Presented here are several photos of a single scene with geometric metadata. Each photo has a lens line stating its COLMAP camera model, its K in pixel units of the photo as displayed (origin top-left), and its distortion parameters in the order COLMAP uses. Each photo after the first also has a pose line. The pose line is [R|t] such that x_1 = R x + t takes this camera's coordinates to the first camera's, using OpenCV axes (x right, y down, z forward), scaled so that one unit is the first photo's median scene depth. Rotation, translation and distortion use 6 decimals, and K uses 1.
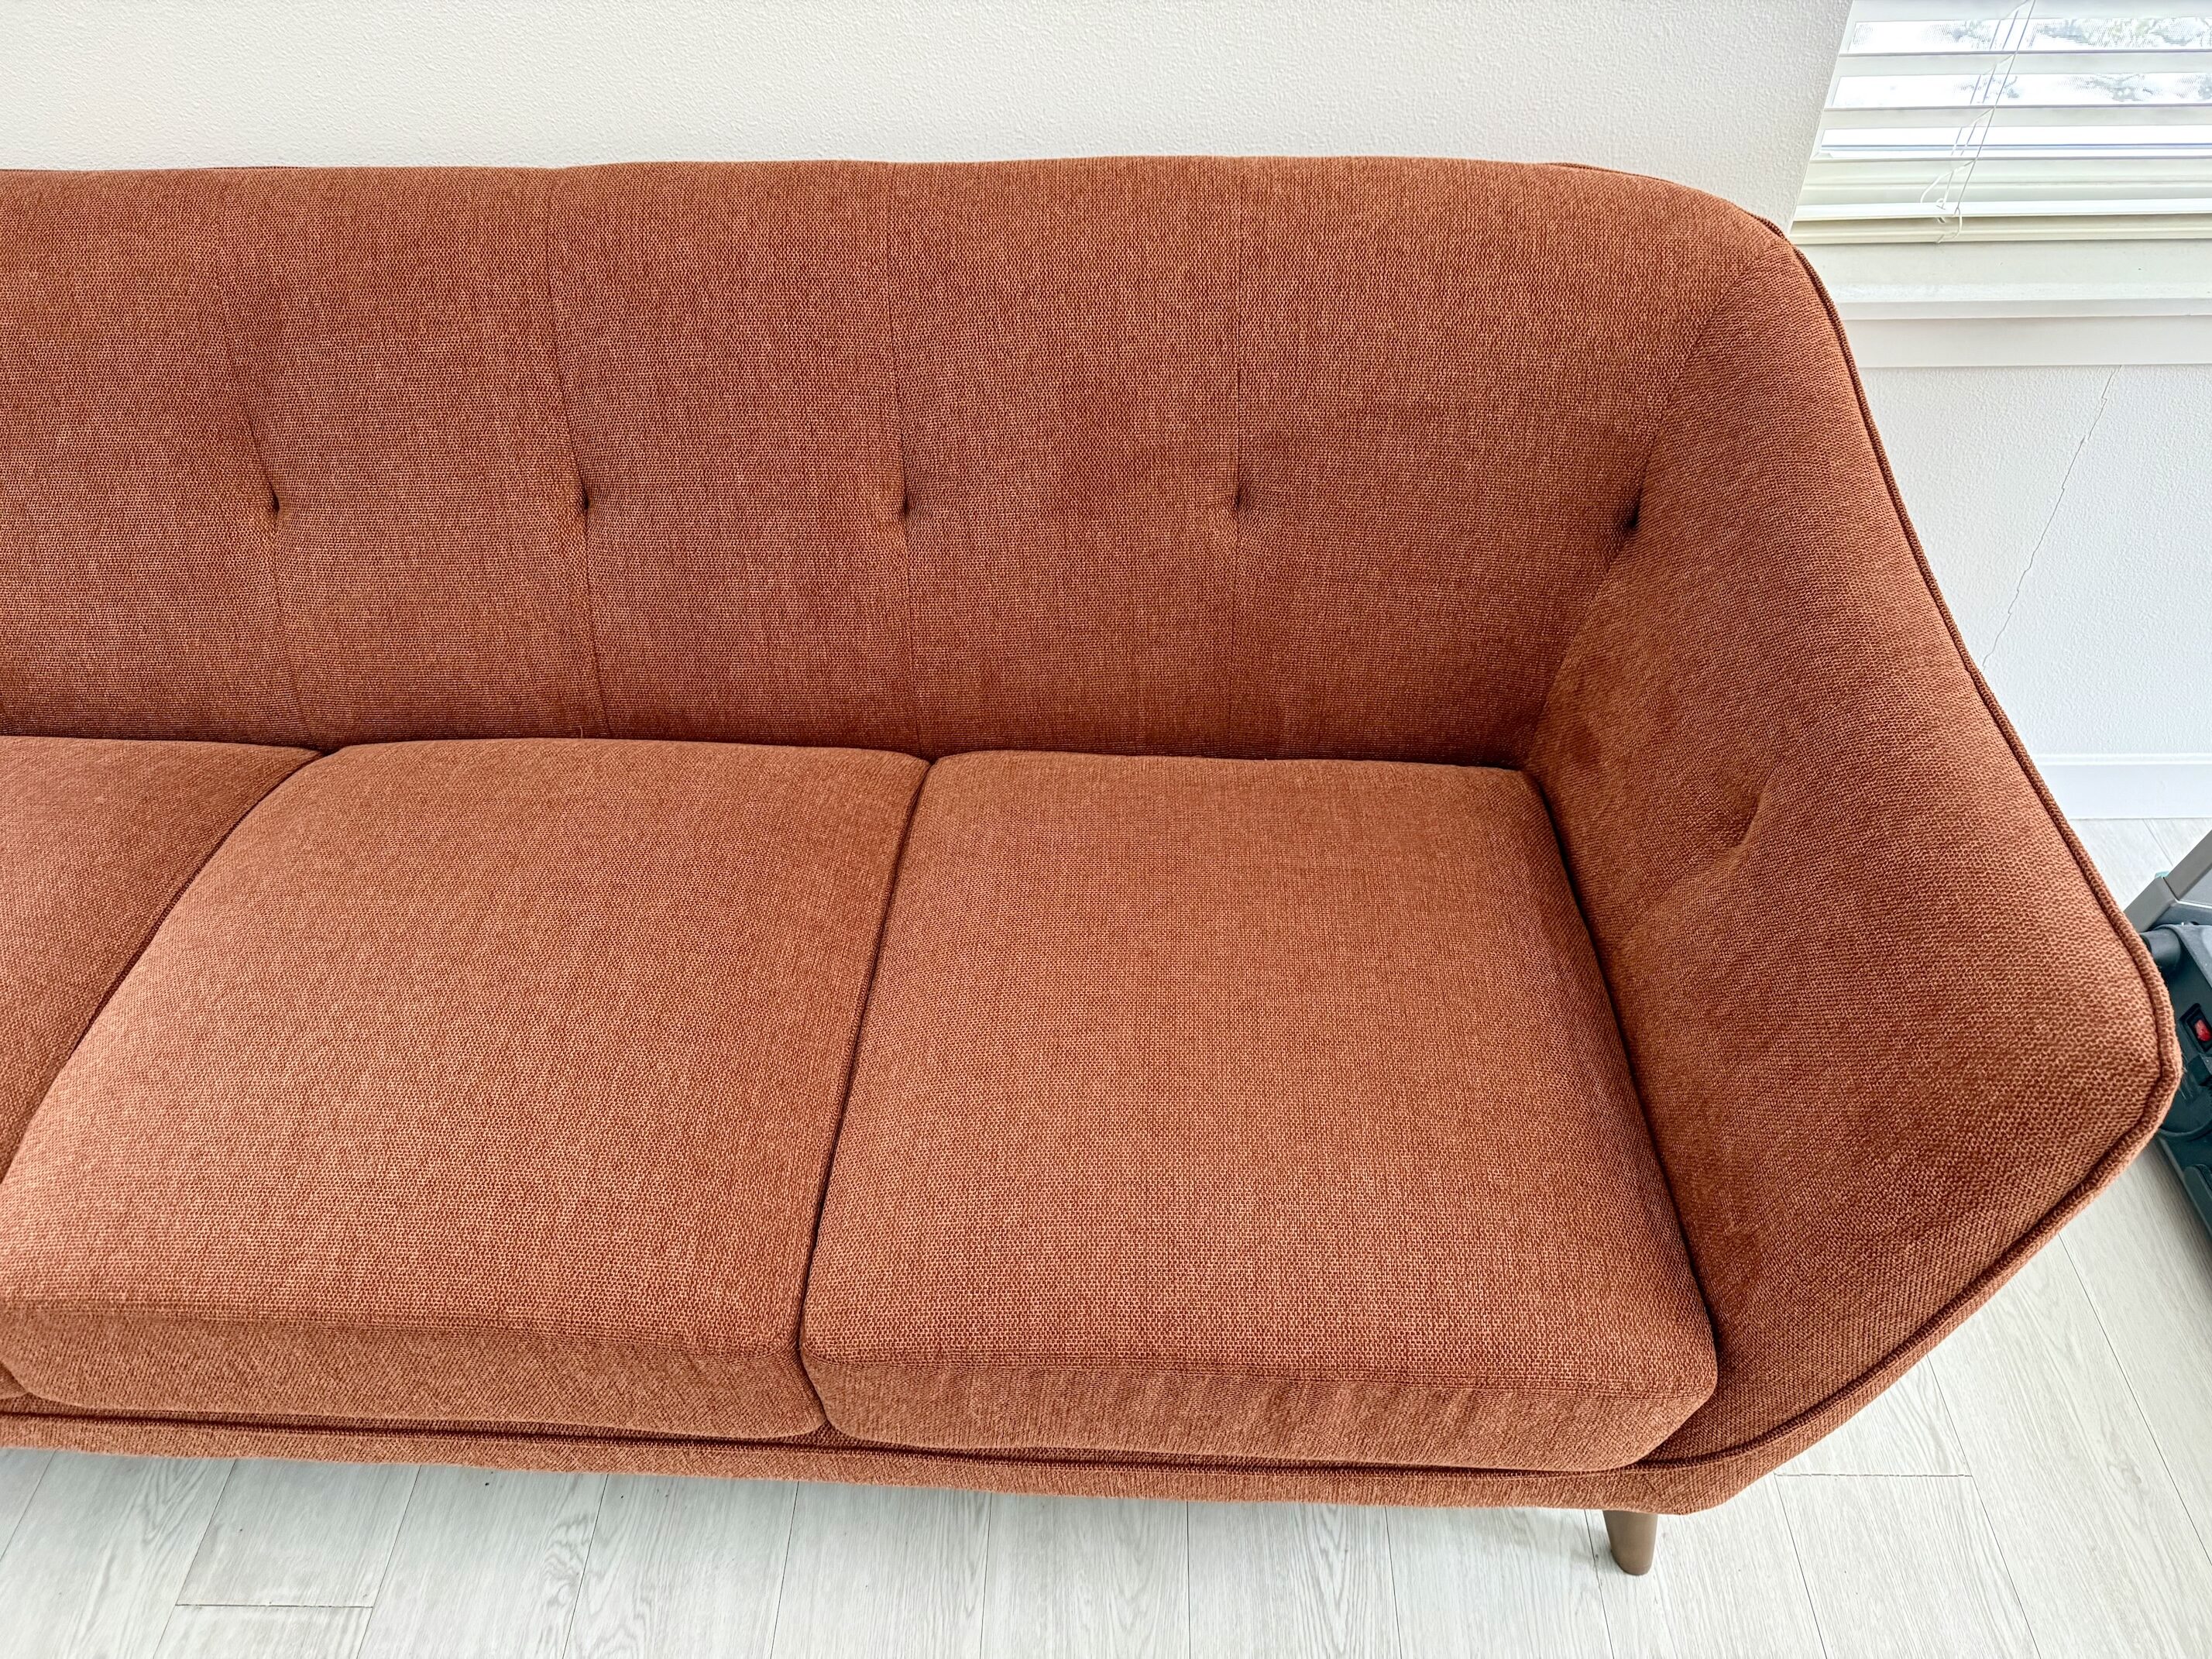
lens RADIAL K [[1558.1, 0, 1068.5], [0, 1558.1, 897.9], [0, 0, 1]] dist [0.018503, -0.042636]
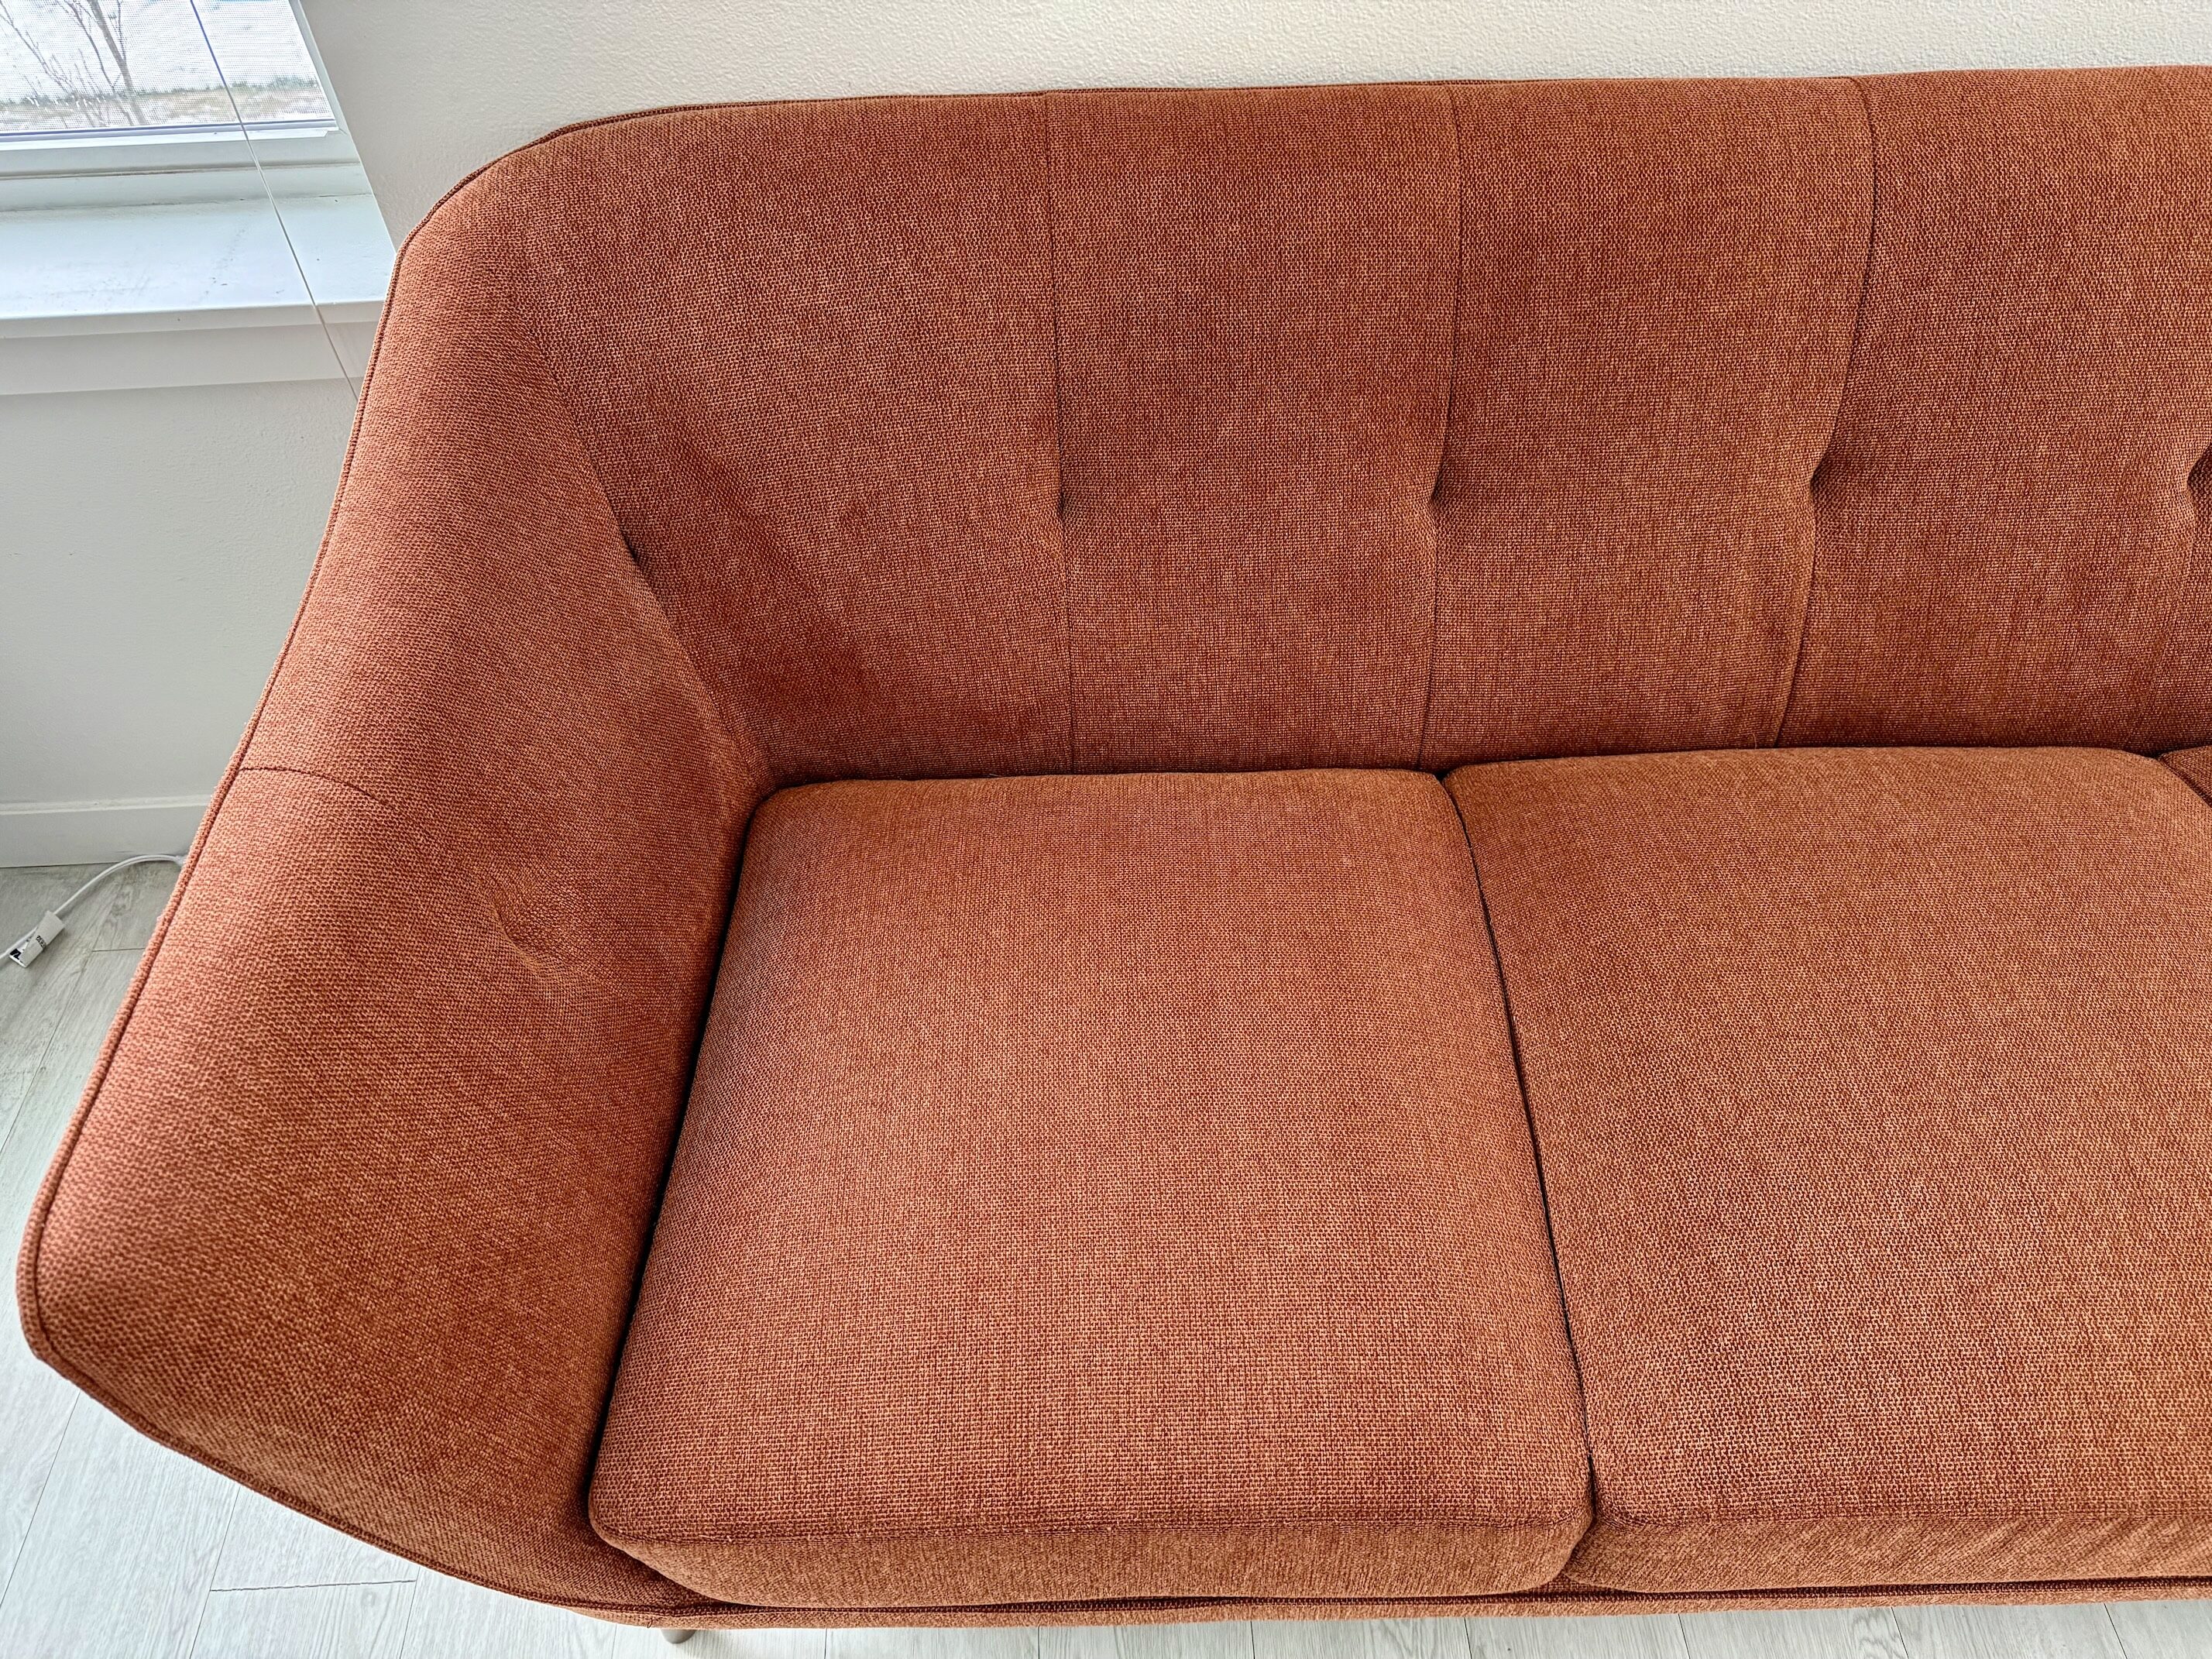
lens RADIAL K [[1558.1, 0, 1117.7], [0, 1558.1, 904.4], [0, 0, 1]] dist [0.018503, -0.042636]
pose [[0.998631, -0.047014, 0.022935, -0.770197], [0.044360, 0.993482, 0.105003, -0.136455], [-0.027722, -0.103842, 0.994207, 0.140192]]
